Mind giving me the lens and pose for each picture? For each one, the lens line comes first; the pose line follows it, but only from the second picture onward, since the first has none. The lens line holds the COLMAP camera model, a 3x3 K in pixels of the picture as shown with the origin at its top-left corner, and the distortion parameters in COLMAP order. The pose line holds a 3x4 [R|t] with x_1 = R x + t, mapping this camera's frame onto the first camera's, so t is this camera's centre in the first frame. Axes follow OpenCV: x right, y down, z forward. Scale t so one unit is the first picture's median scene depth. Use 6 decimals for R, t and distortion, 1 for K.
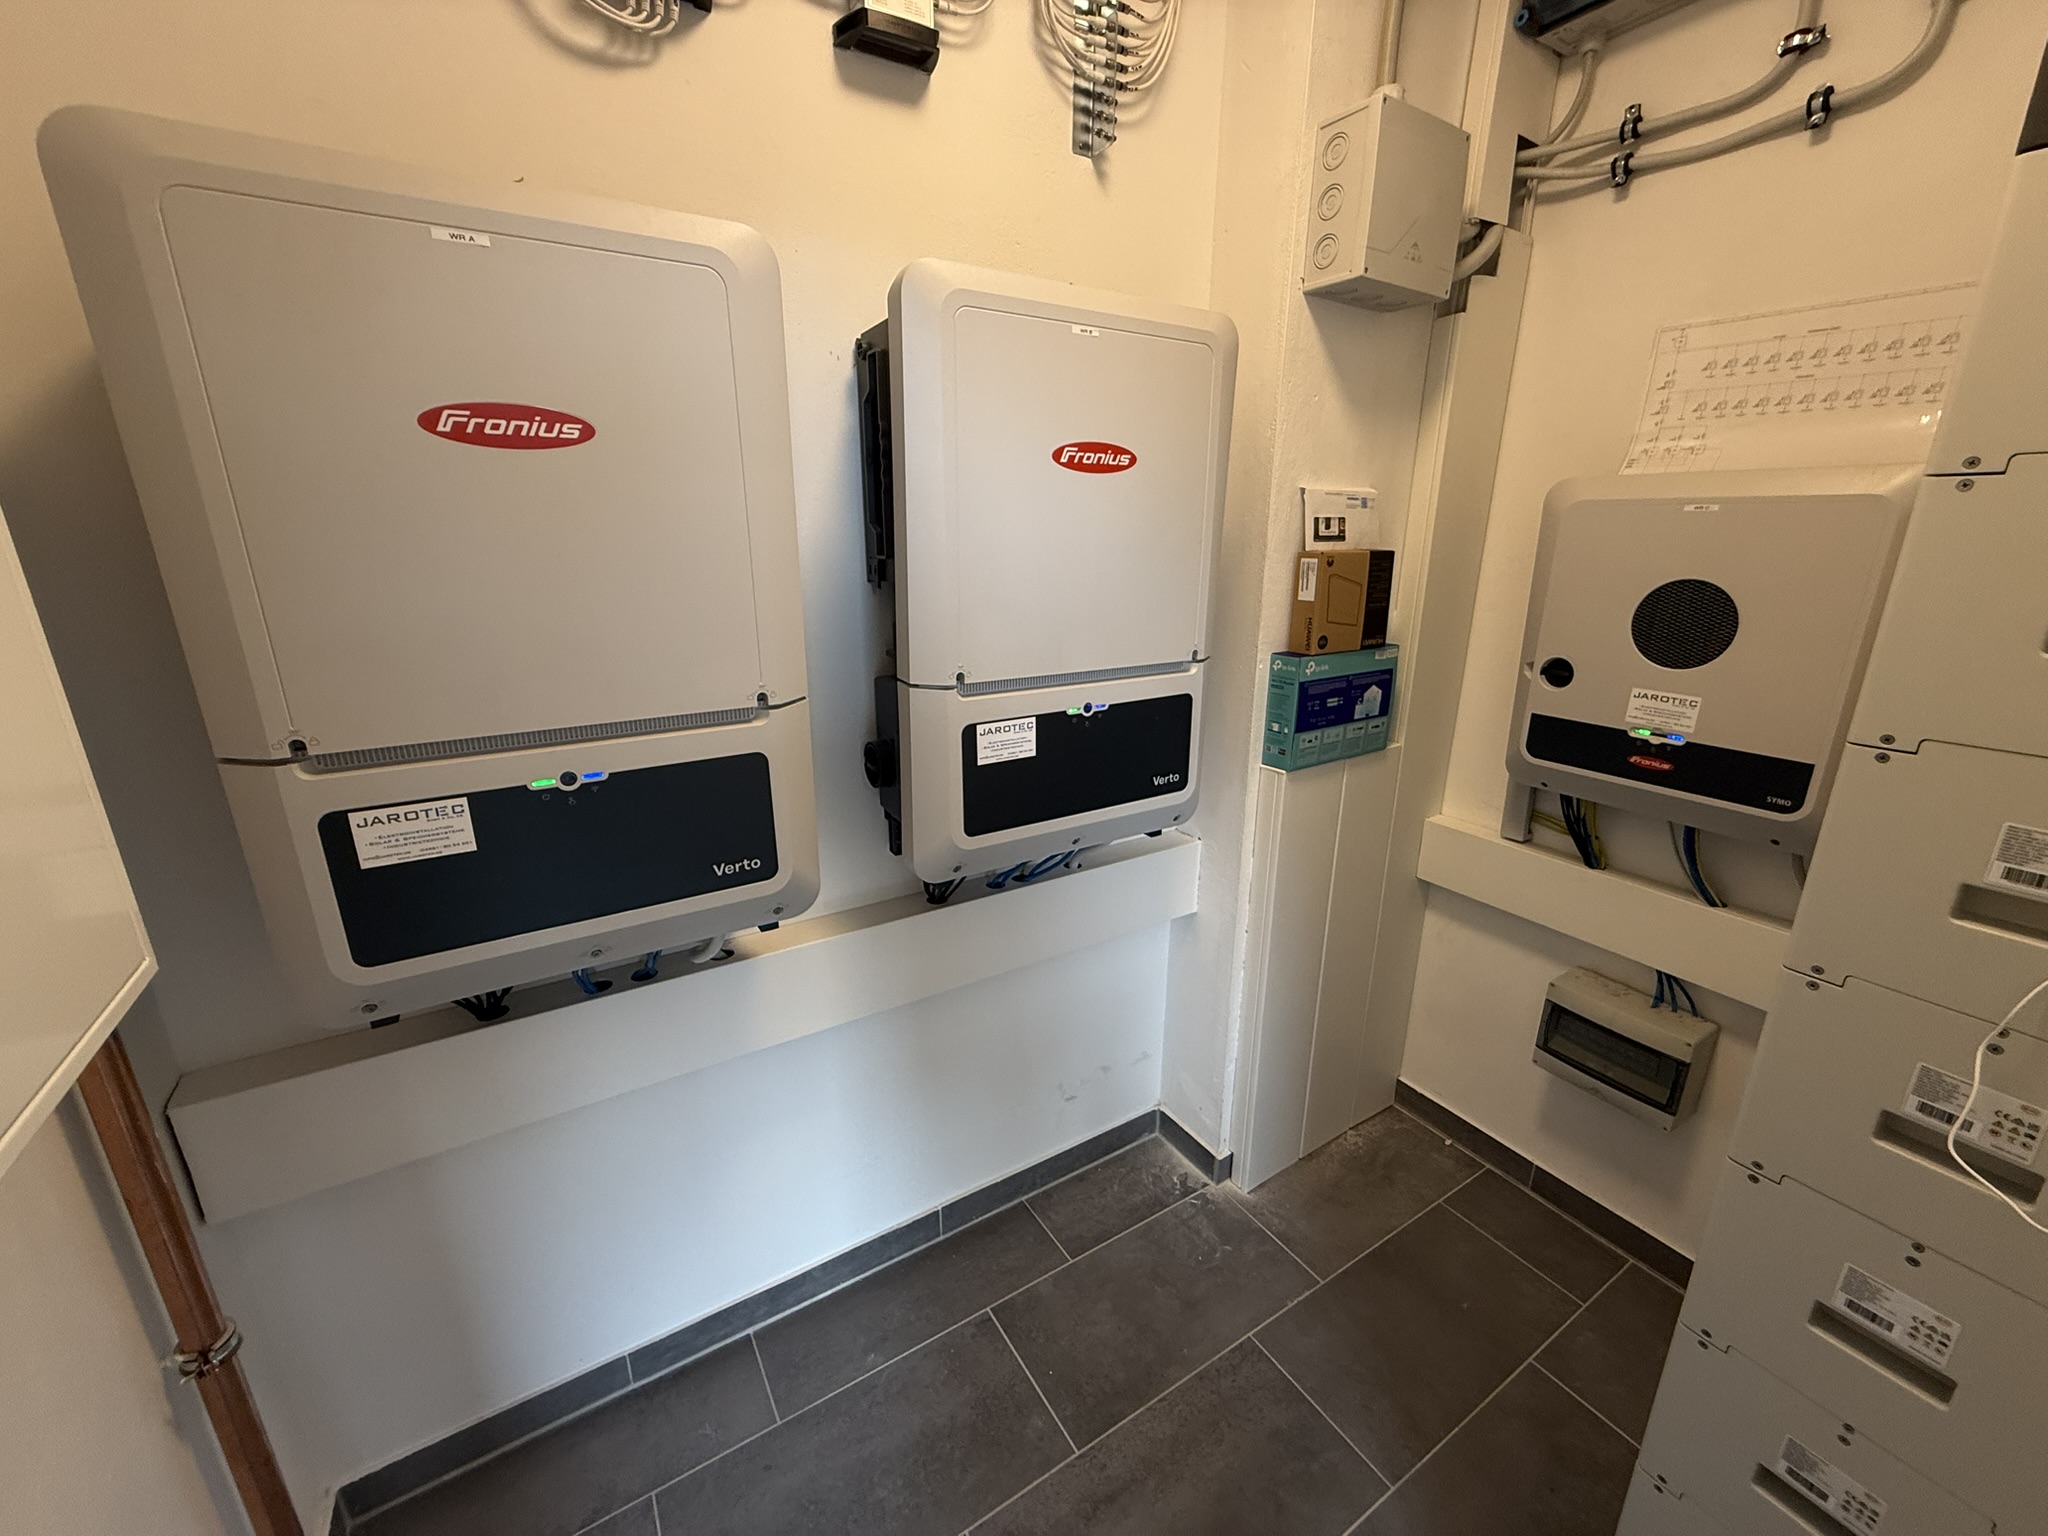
lens RADIAL K [[821.4, 0, 1024.0], [0, 821.4, 768.0], [0, 0, 1]] dist [0.001910, 0.000308]
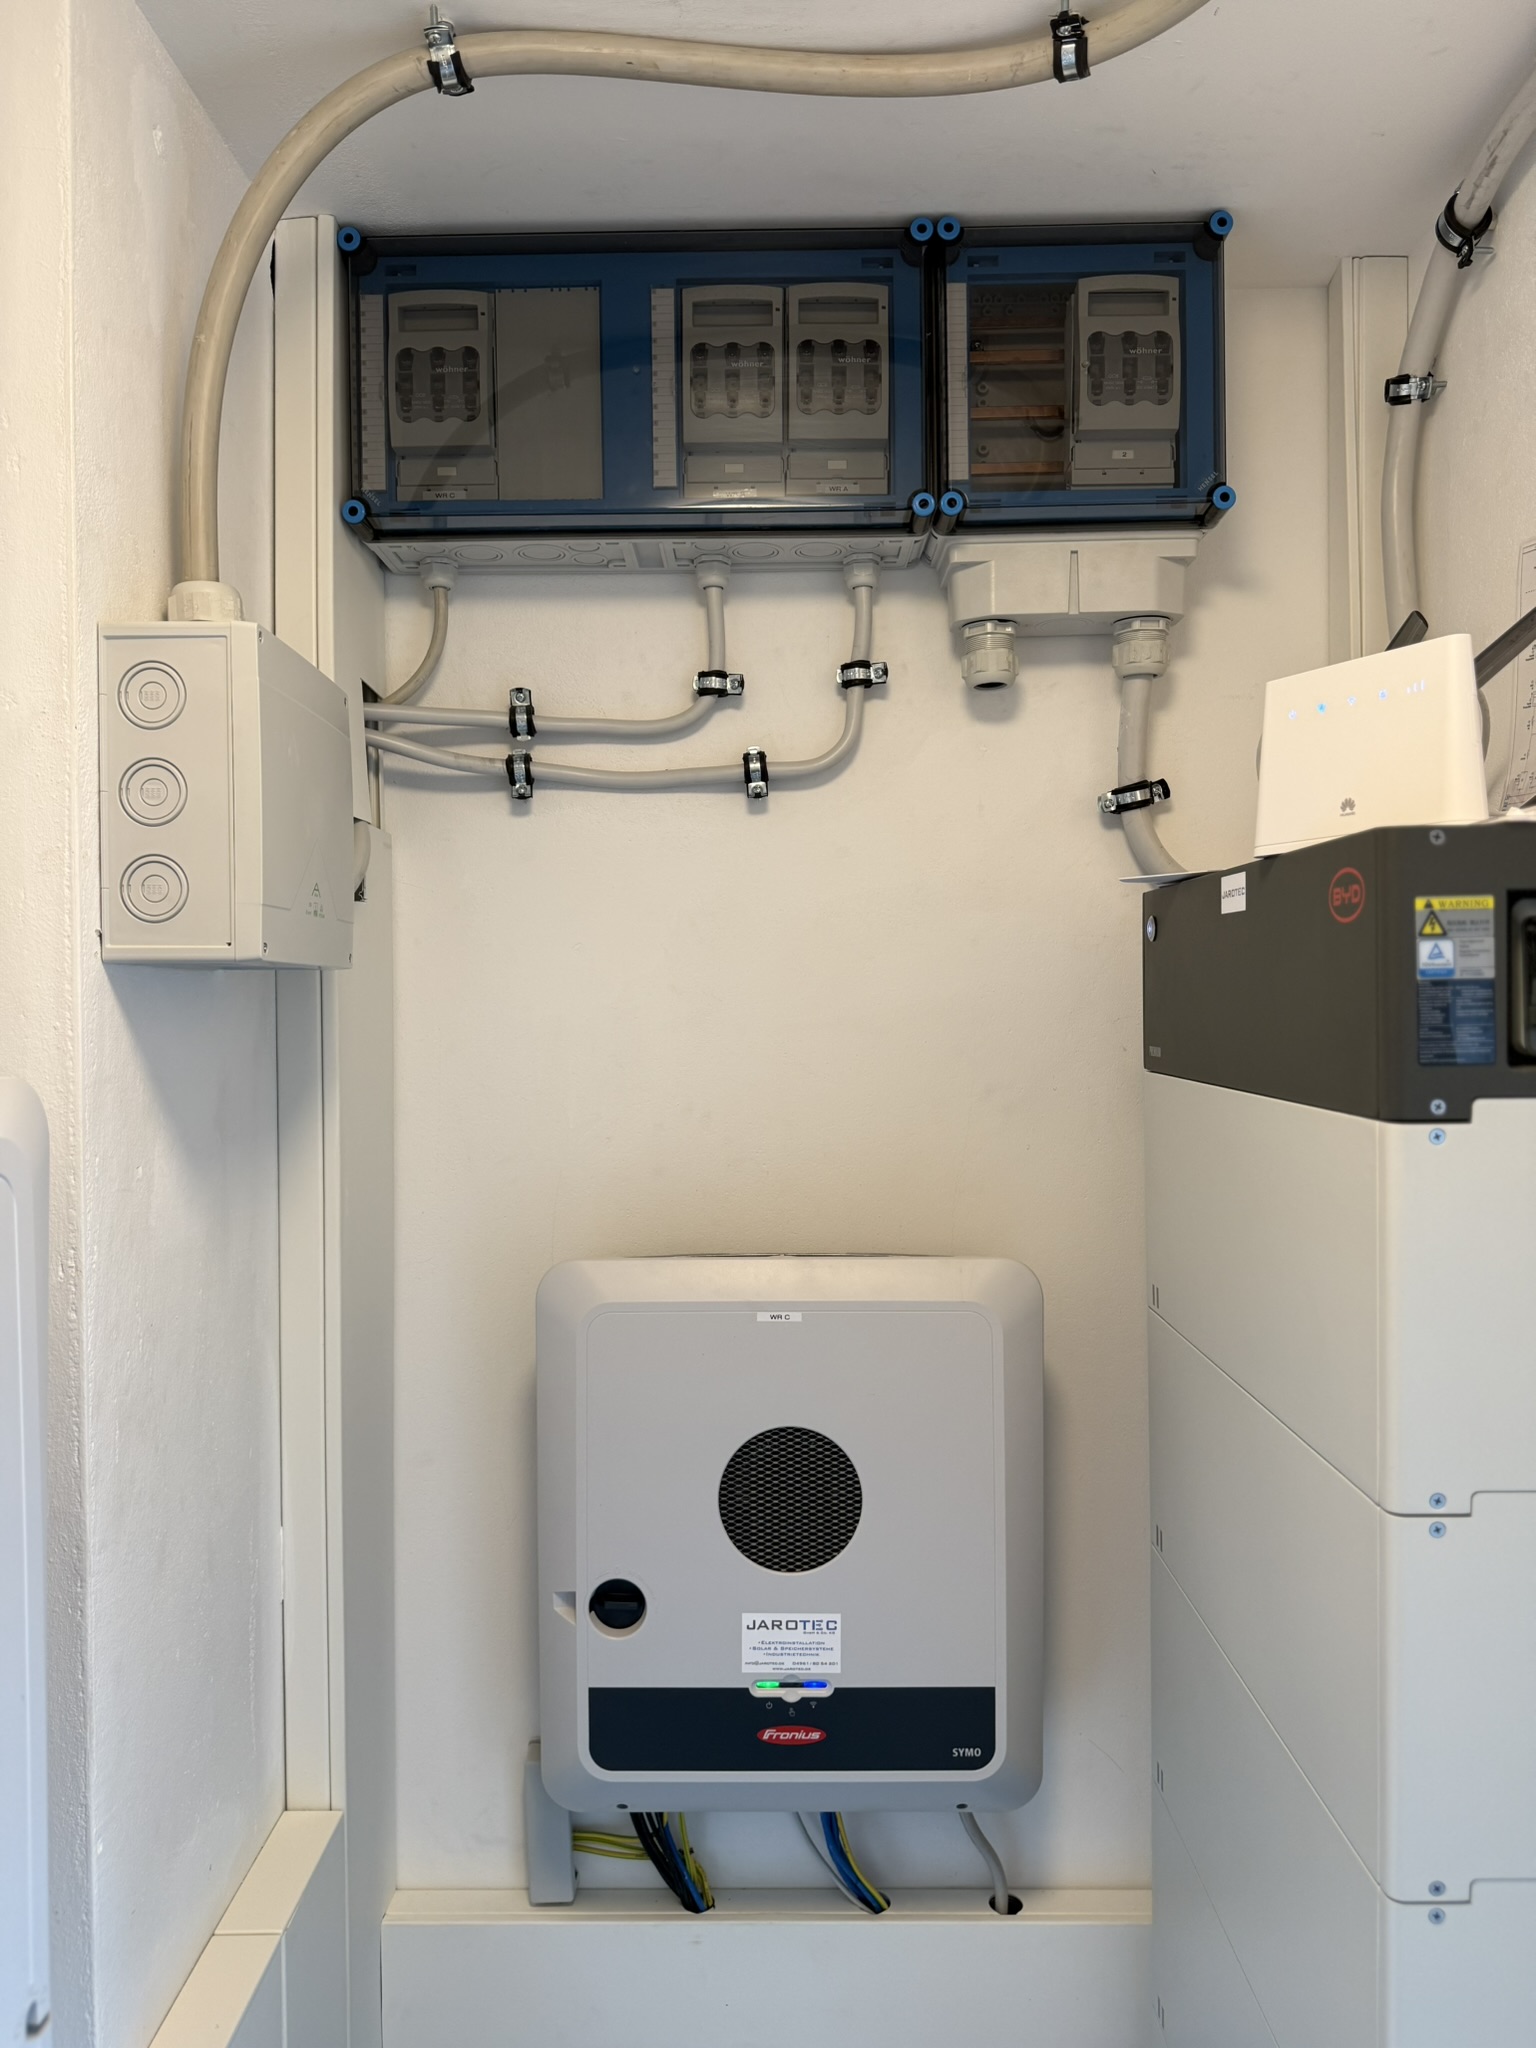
lens RADIAL K [[1451.4, 0, 768.0], [0, 1451.4, 1024.0], [0, 0, 1]] dist [0.014768, -0.002237]
pose [[0.527509, -0.021755, 0.849271, -0.119792], [0.245047, 0.961079, -0.127588, -0.365007], [-0.813441, 0.275415, 0.512309, 0.340028]]
